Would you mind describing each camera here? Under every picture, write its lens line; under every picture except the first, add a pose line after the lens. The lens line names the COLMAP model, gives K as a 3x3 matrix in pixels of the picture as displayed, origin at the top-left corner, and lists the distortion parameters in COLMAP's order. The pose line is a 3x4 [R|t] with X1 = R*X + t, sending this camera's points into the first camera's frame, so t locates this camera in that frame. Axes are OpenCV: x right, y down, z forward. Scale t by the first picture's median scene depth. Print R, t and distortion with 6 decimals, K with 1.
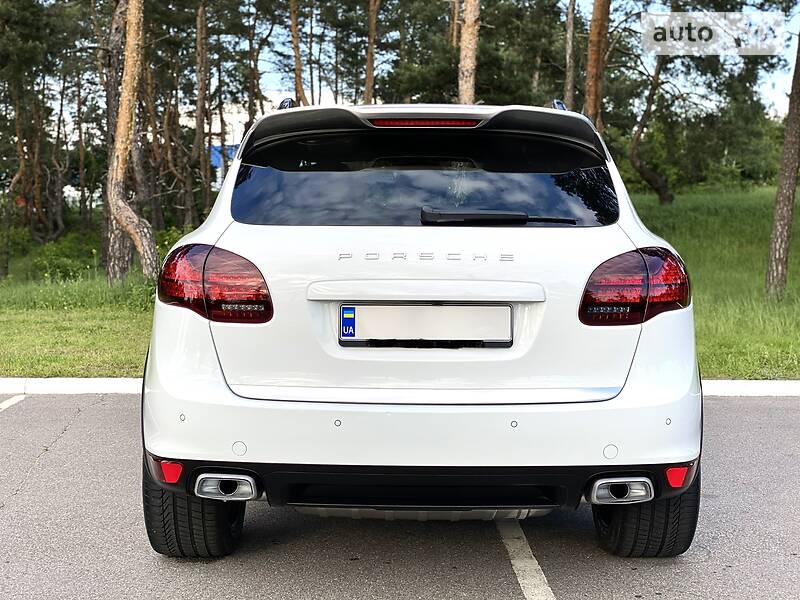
lens RADIAL K [[1211.1, 0, 401.5], [0, 1211.1, 298.6], [0, 0, 1]] dist [0.083350, 0.000000]
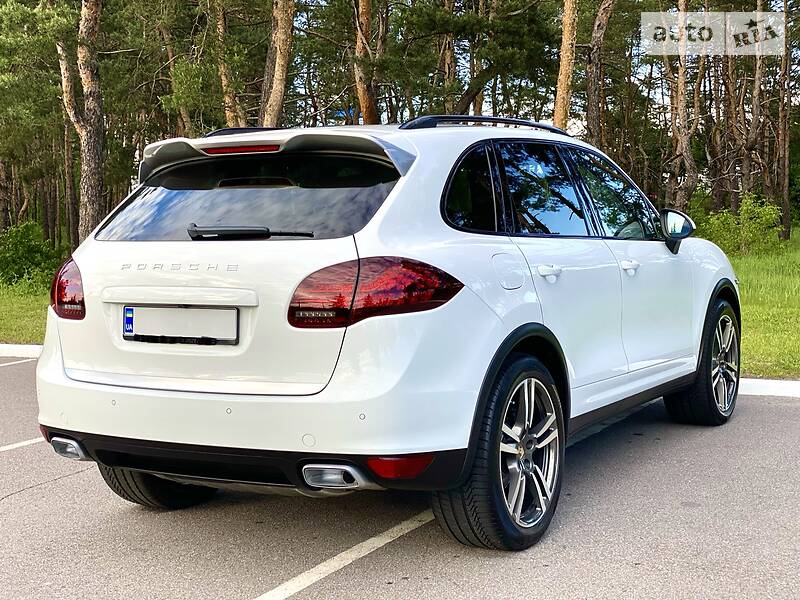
lens RADIAL K [[1211.1, 0, 400.2], [0, 1211.1, 295.6], [0, 0, 1]] dist [0.083350, 0.000000]
pose [[0.876384, 0.011713, -0.481470, 0.783357], [-0.006351, 0.999898, 0.012764, -0.023194], [0.481571, -0.008128, 0.876370, 0.058553]]
